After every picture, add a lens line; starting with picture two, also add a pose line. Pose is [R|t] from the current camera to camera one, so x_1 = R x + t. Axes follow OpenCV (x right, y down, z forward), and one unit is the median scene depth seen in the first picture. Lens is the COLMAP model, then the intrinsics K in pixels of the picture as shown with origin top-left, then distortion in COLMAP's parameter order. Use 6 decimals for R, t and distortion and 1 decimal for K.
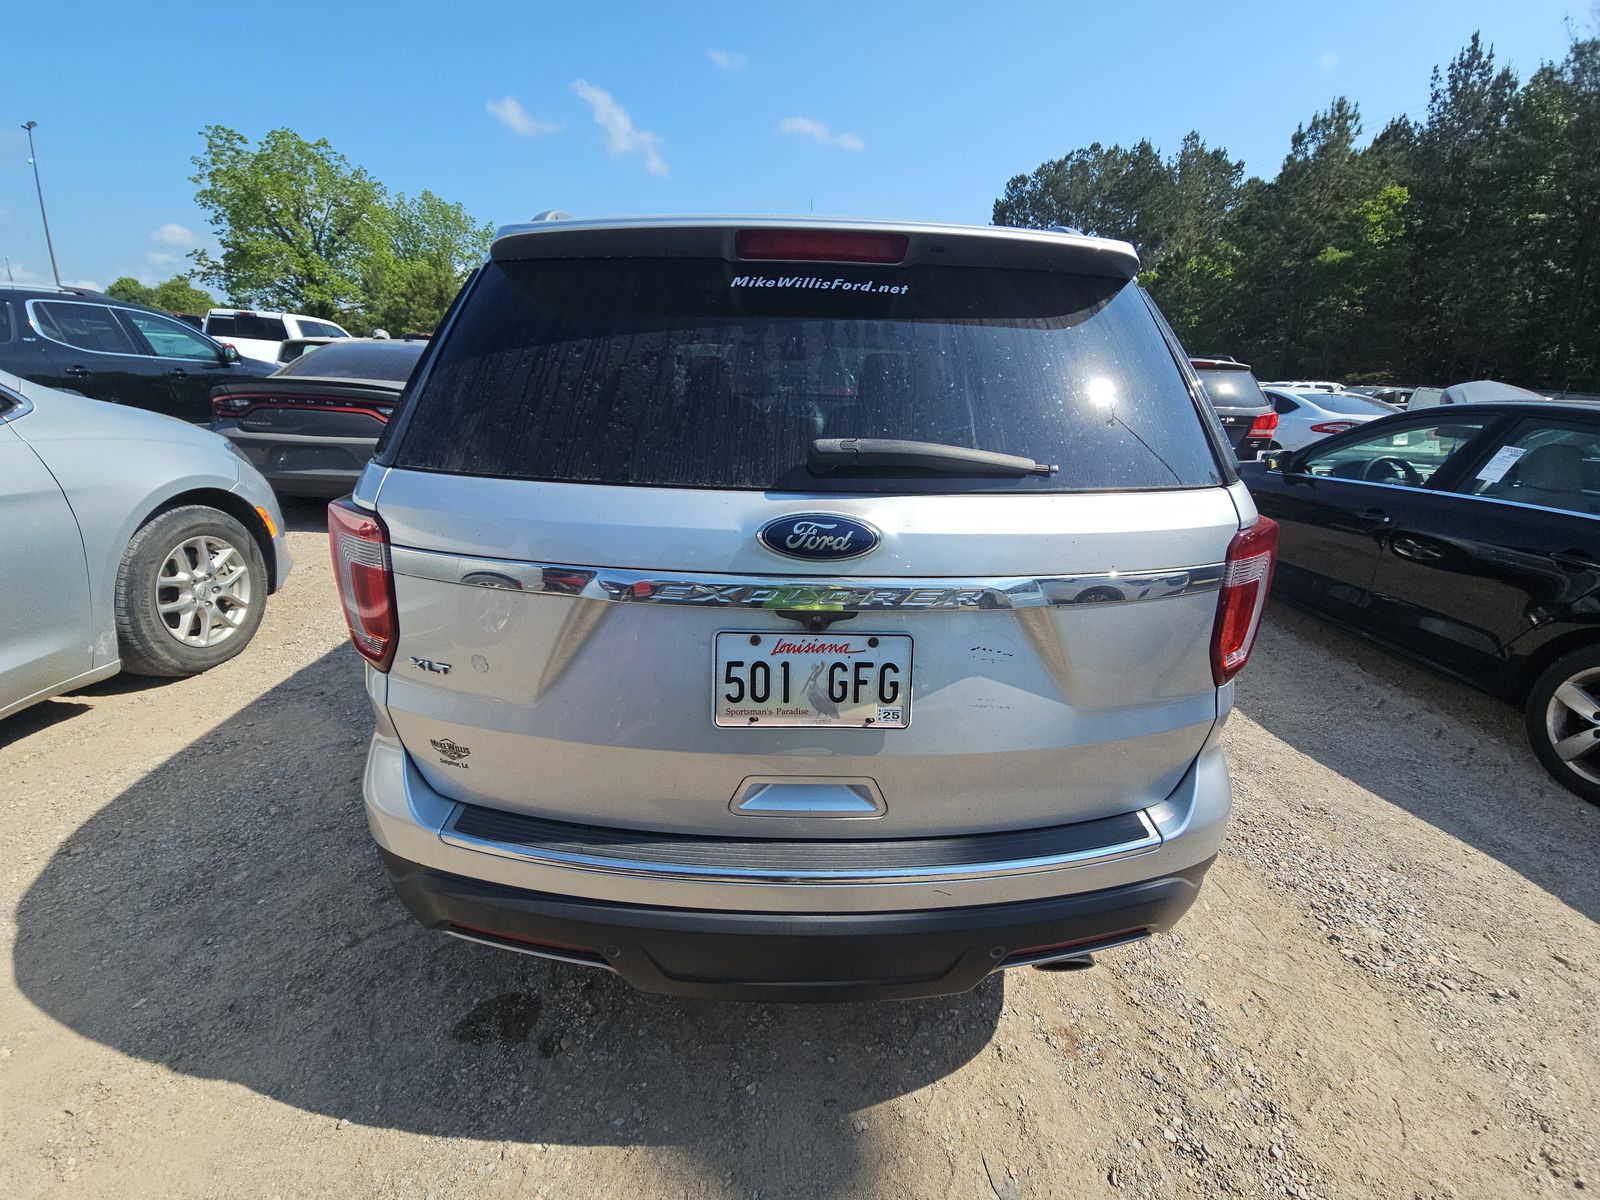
lens RADIAL K [[649.9, 0, 800.0], [0, 649.9, 600.0], [0, 0, 1]] dist [-0.007190, -0.000059]
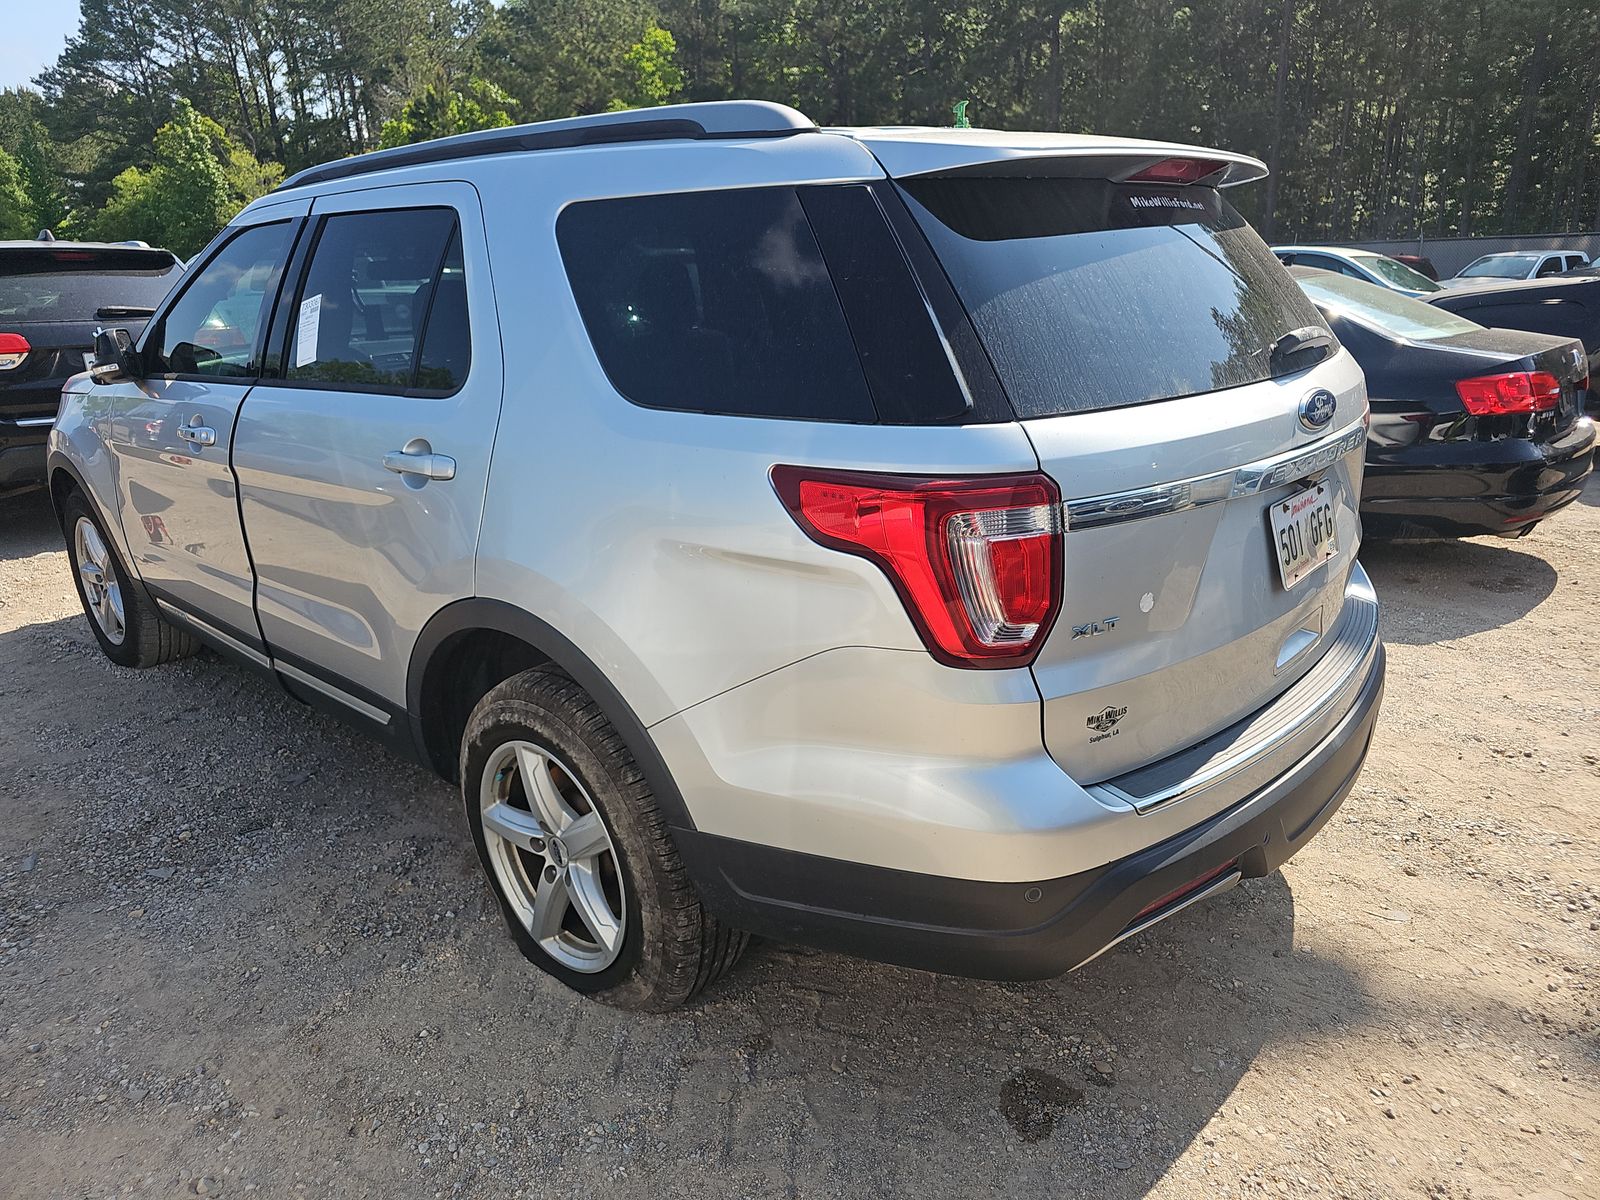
lens RADIAL K [[1069.2, 0, 800.0], [0, 1069.2, 600.0], [0, 0, 1]] dist [0.005890, 0.001821]
pose [[0.679618, -0.265657, 0.683773, -1.275265], [0.295931, 0.952196, 0.075810, -0.114576], [-0.671226, 0.150828, 0.725746, 0.134657]]
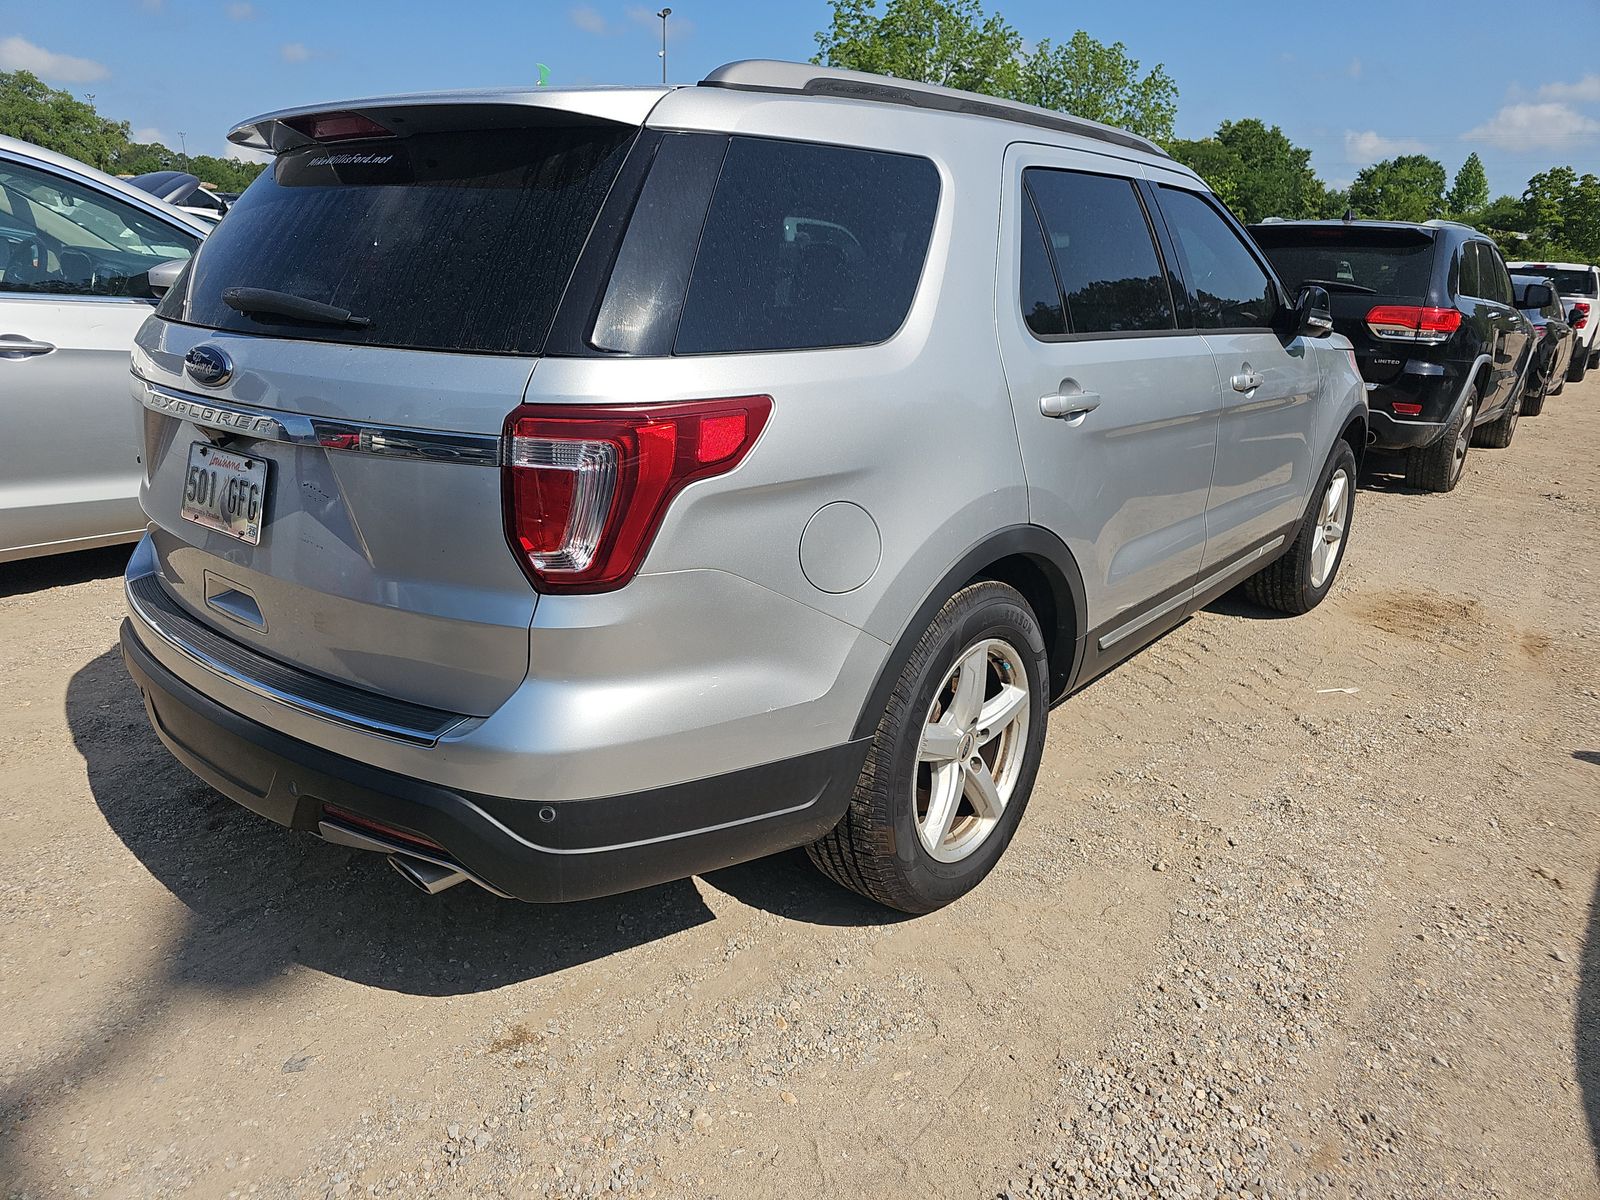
lens RADIAL K [[1069.2, 0, 800.0], [0, 1069.2, 600.0], [0, 0, 1]] dist [0.005890, 0.001821]
pose [[0.756223, 0.181498, -0.628638, 1.394186], [-0.217966, 0.975761, 0.019515, 0.033493], [0.616942, 0.122264, 0.777453, 0.102713]]
